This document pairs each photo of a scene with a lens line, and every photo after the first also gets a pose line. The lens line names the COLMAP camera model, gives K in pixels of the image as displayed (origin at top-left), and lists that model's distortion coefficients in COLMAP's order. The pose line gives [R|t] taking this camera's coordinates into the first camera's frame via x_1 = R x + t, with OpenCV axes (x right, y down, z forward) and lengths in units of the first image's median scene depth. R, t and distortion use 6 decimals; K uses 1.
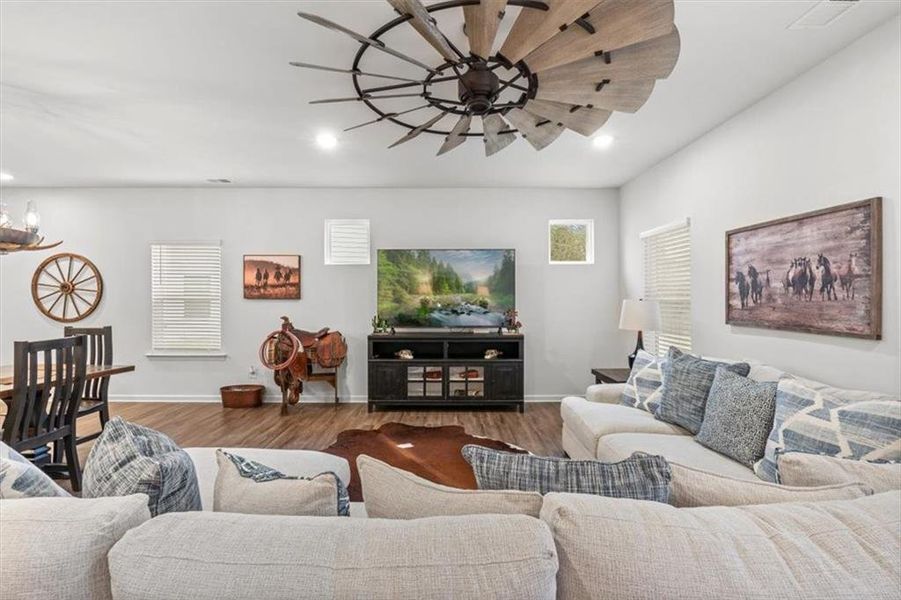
lens RADIAL K [[411.7, 0, 448.8], [0, 411.7, 298.1], [0, 0, 1]] dist [-0.011011, 0.003610]
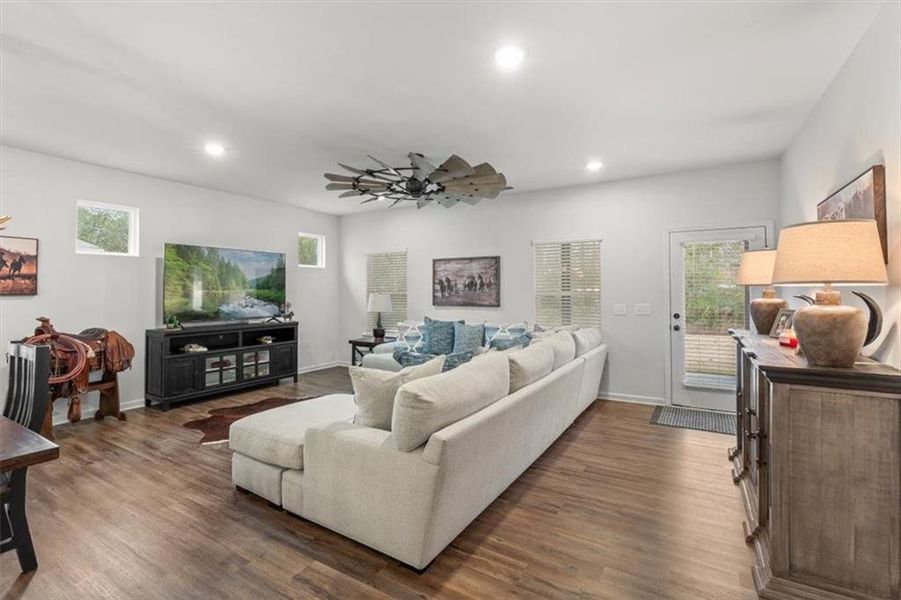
lens RADIAL K [[411.7, 0, 447.4], [0, 411.7, 288.5], [0, 0, 1]] dist [-0.011011, 0.003610]
pose [[0.516848, 0.006003, 0.856056, -0.652867], [0.004883, 0.999938, -0.009961, 0.001149], [-0.856063, 0.009329, 0.516787, -0.067236]]
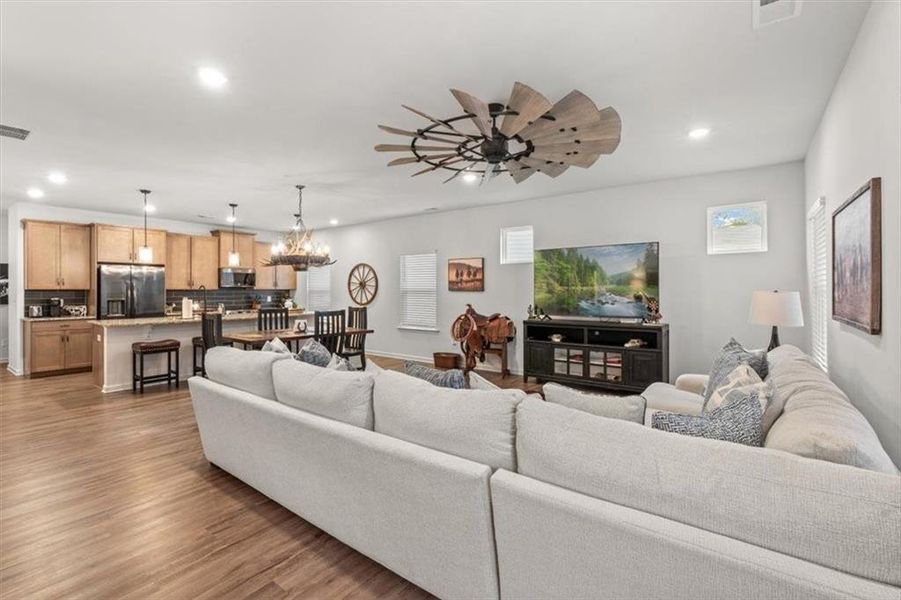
lens RADIAL K [[411.7, 0, 446.6], [0, 411.7, 290.7], [0, 0, 1]] dist [-0.011011, 0.003610]
pose [[0.799604, -0.001249, -0.600527, 0.349899], [-0.000235, 0.999997, -0.002392, 0.004716], [0.600528, 0.002054, 0.799601, -0.127526]]
